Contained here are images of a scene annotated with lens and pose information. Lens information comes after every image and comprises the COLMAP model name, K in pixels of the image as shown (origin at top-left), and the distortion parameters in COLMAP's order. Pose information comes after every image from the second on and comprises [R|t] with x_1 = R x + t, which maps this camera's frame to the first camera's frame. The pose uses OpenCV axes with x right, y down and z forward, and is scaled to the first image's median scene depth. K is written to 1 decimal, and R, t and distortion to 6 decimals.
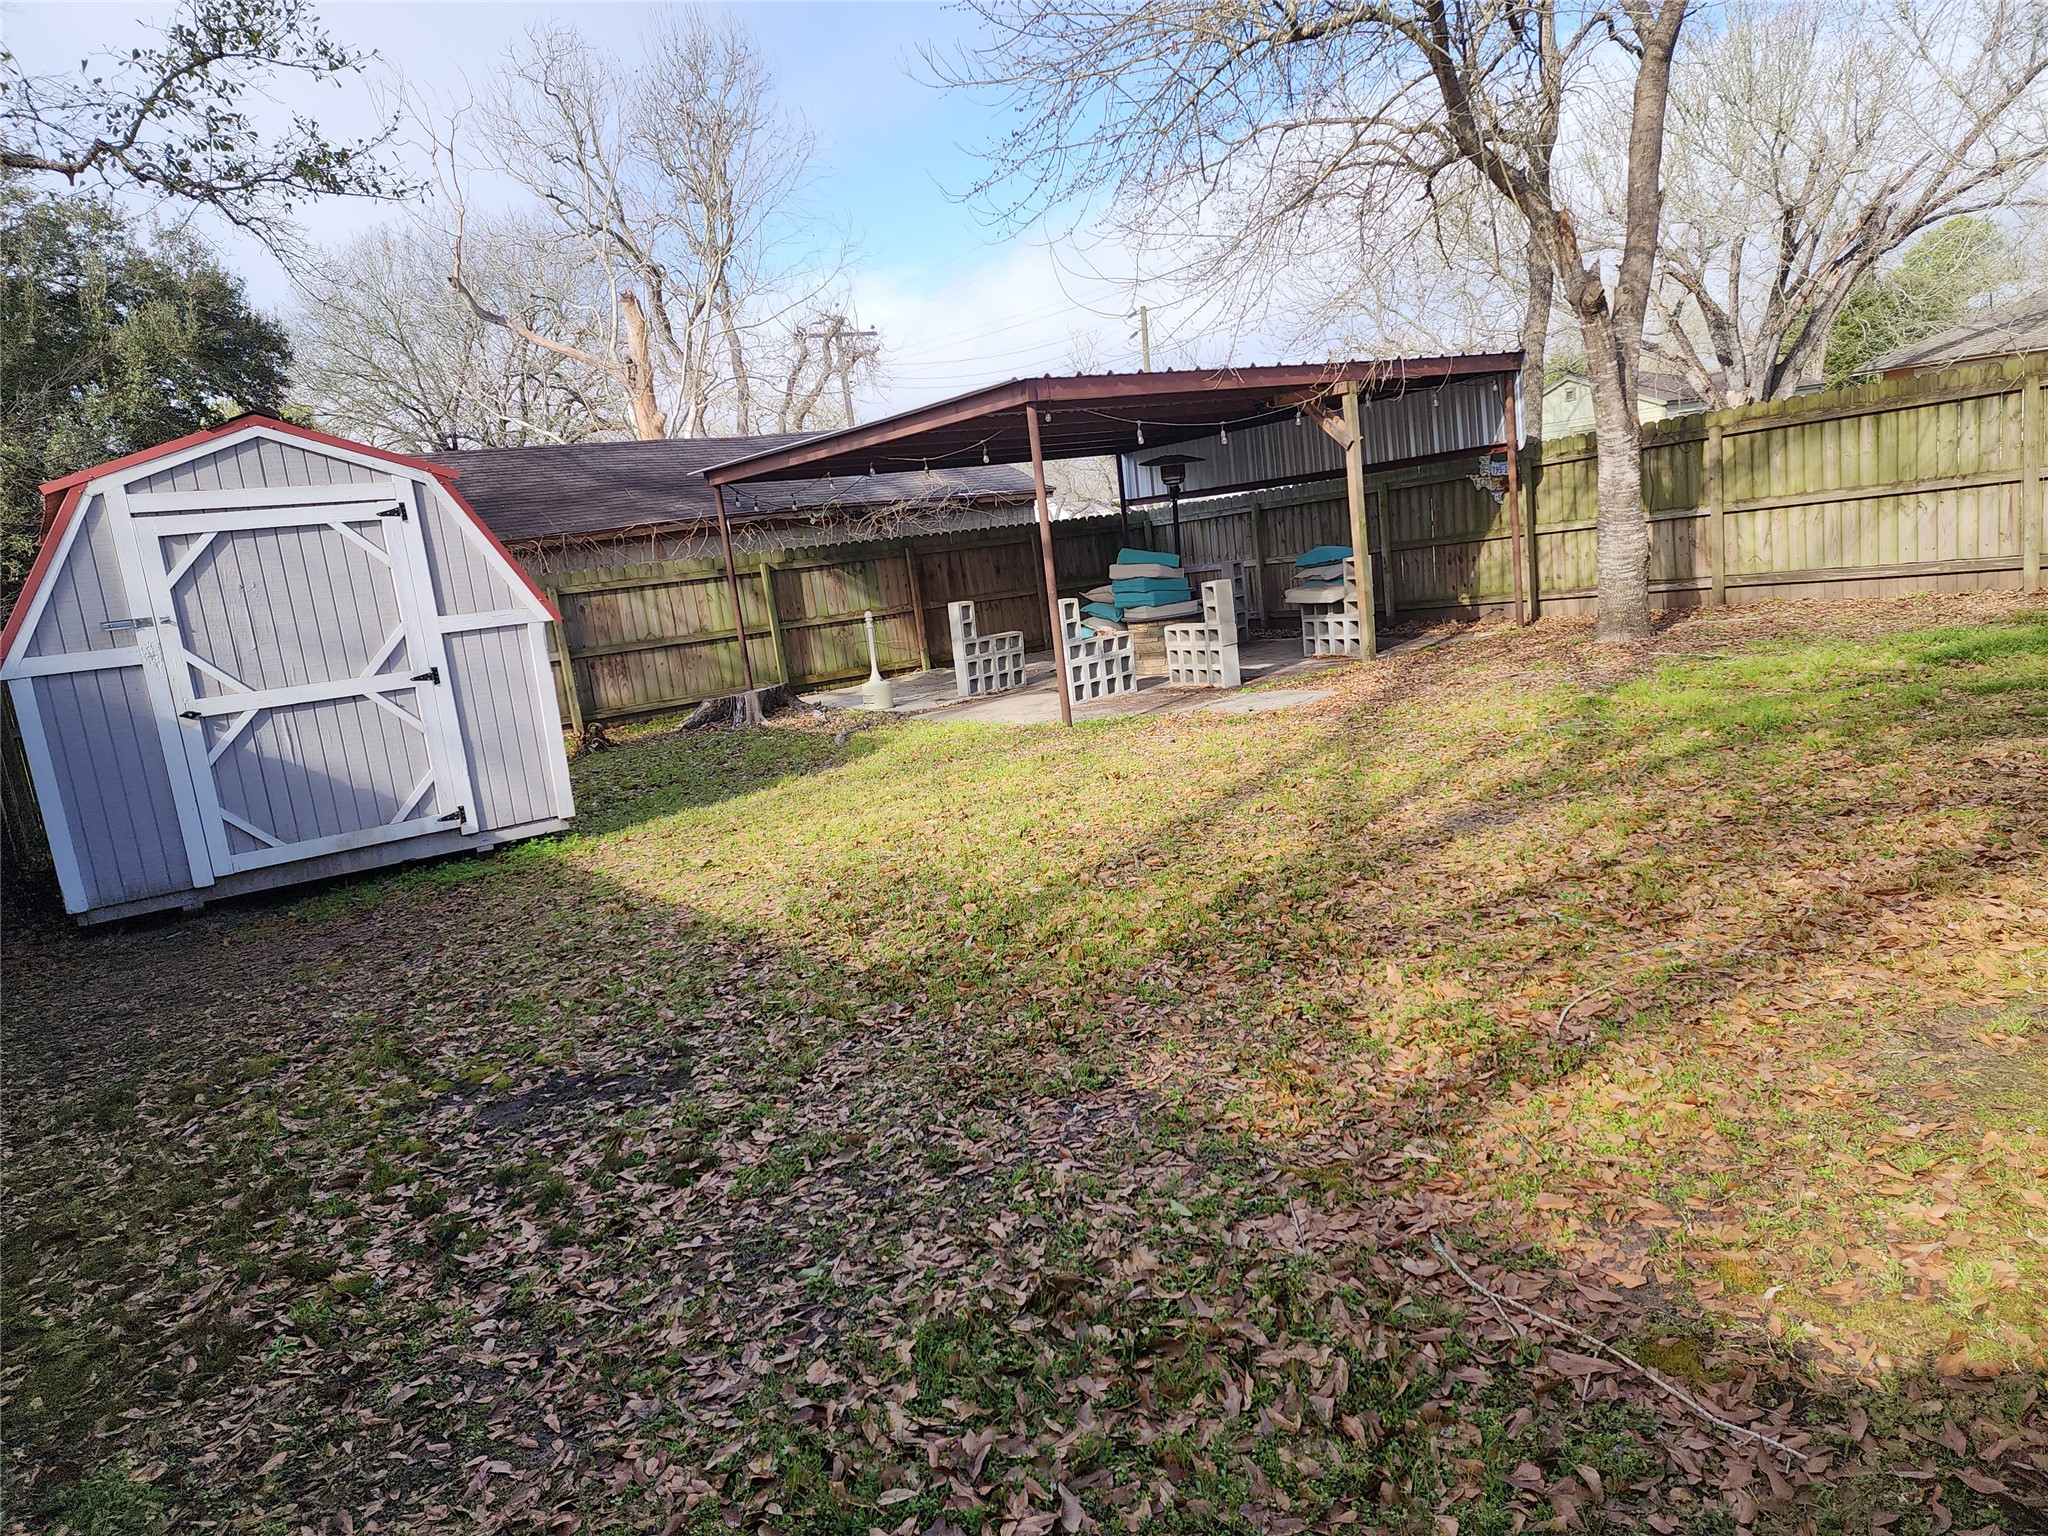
lens RADIAL K [[1383.9, 0, 1024.0], [0, 1383.9, 768.0], [0, 0, 1]] dist [0.208019, -0.107921]
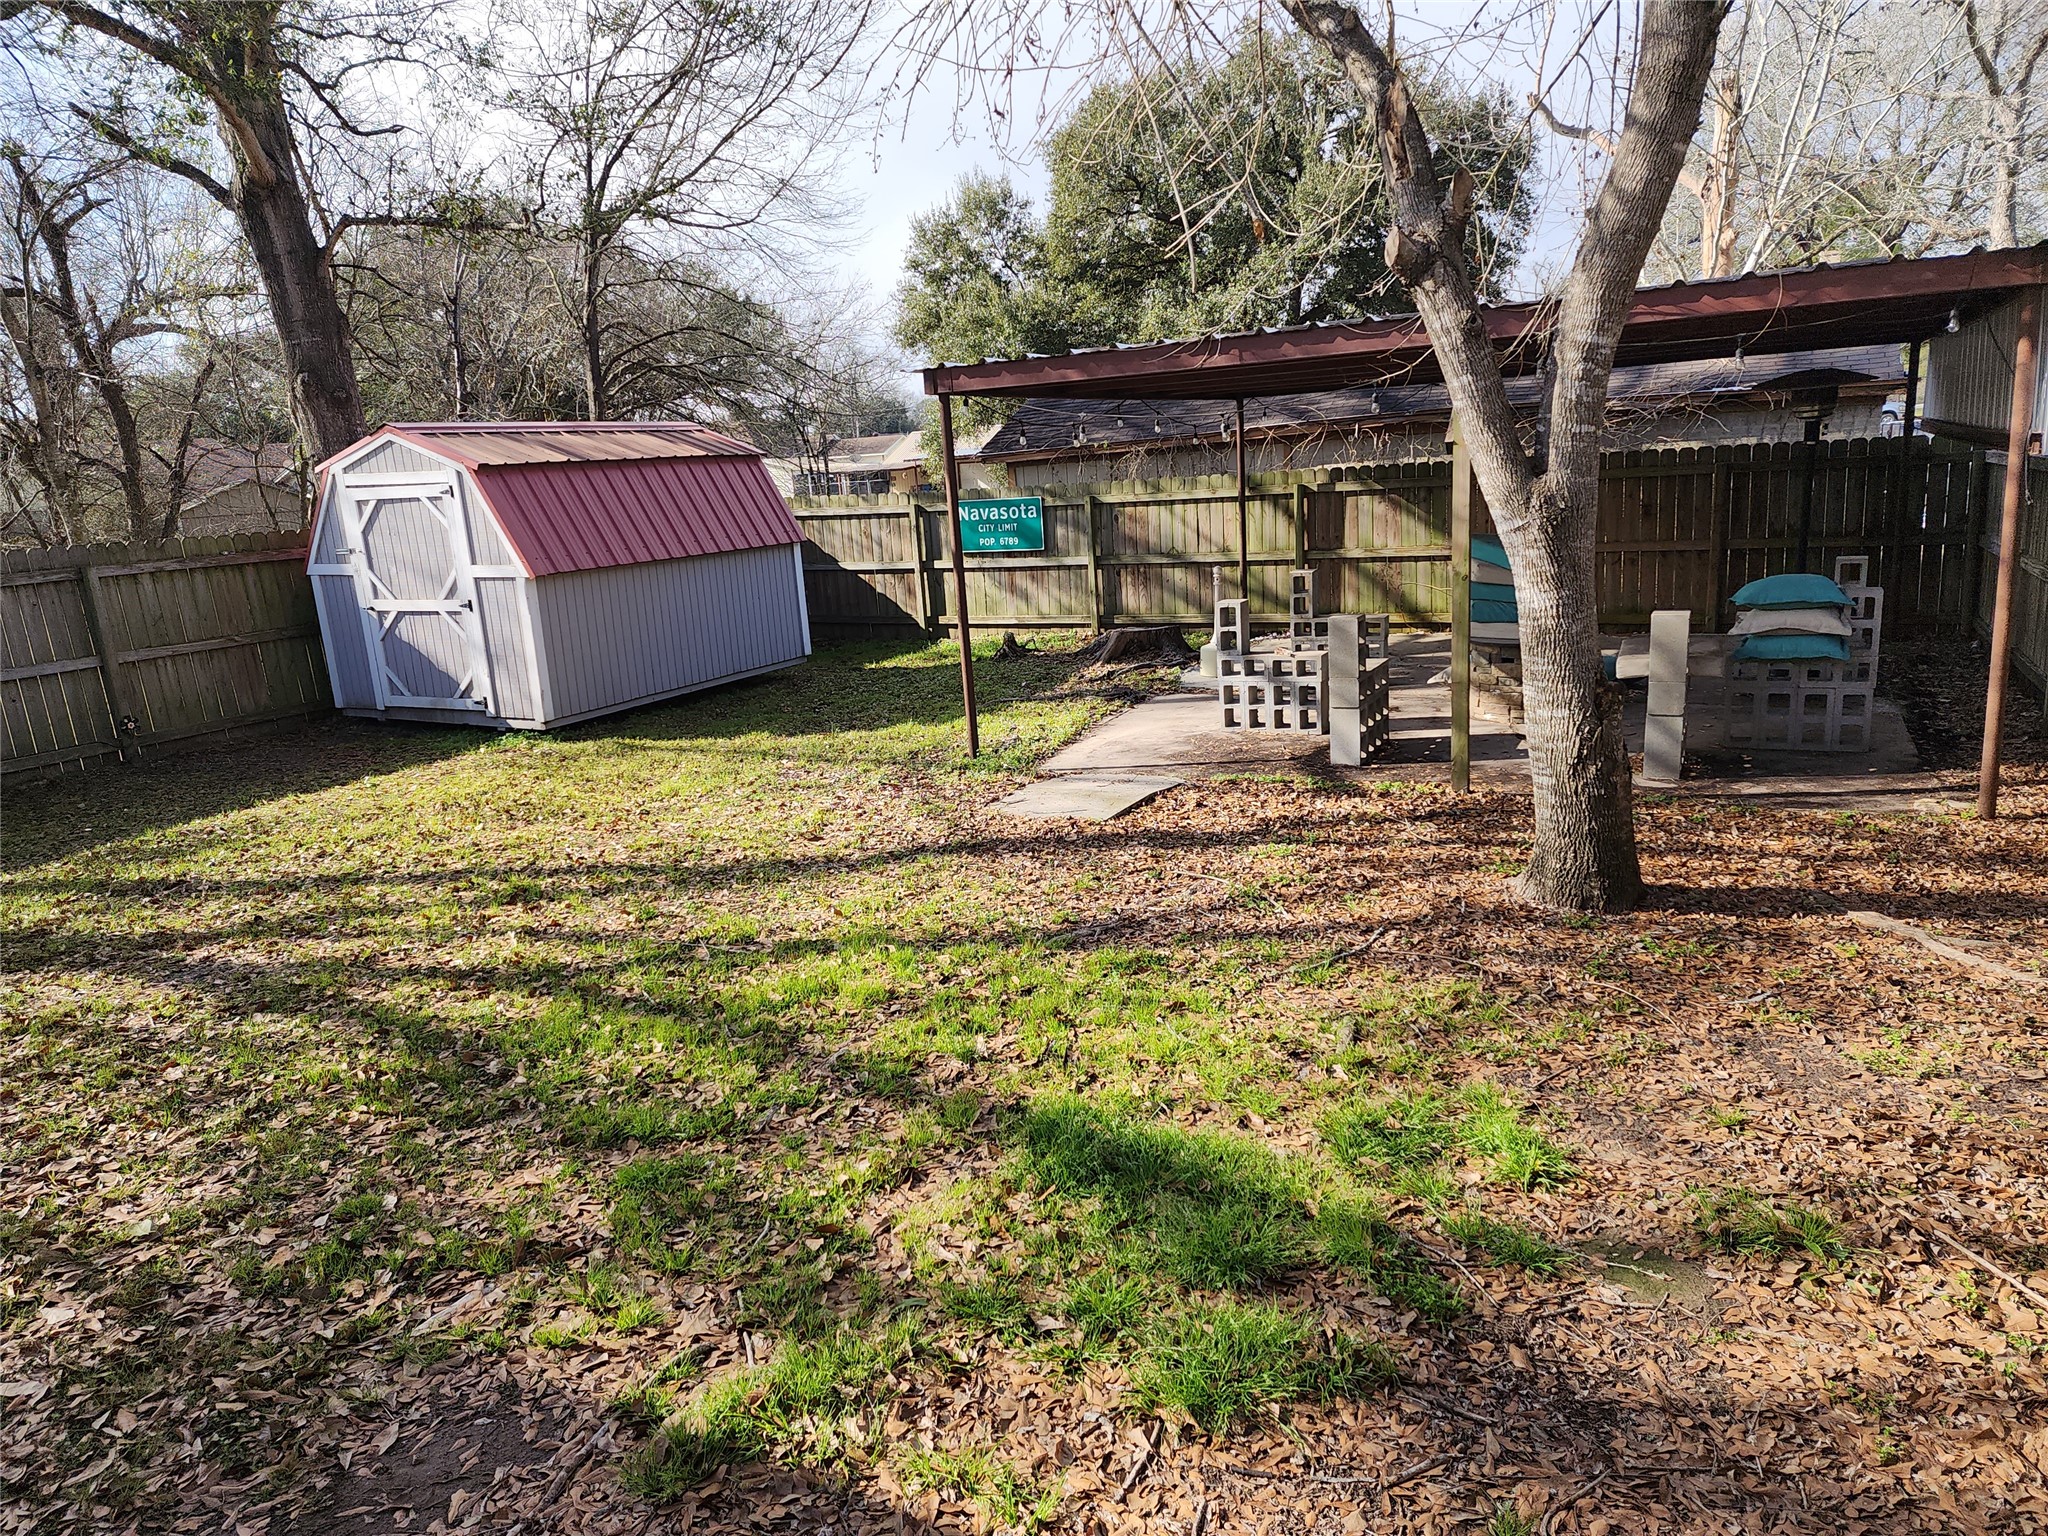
lens RADIAL K [[1383.9, 0, 1024.0], [0, 1383.9, 768.0], [0, 0, 1]] dist [0.208019, -0.107921]
pose [[0.456853, 0.291890, -0.840289, 1.123479], [-0.139345, 0.956452, 0.256482, -0.361678], [0.878560, -0.000085, 0.477631, 0.813398]]
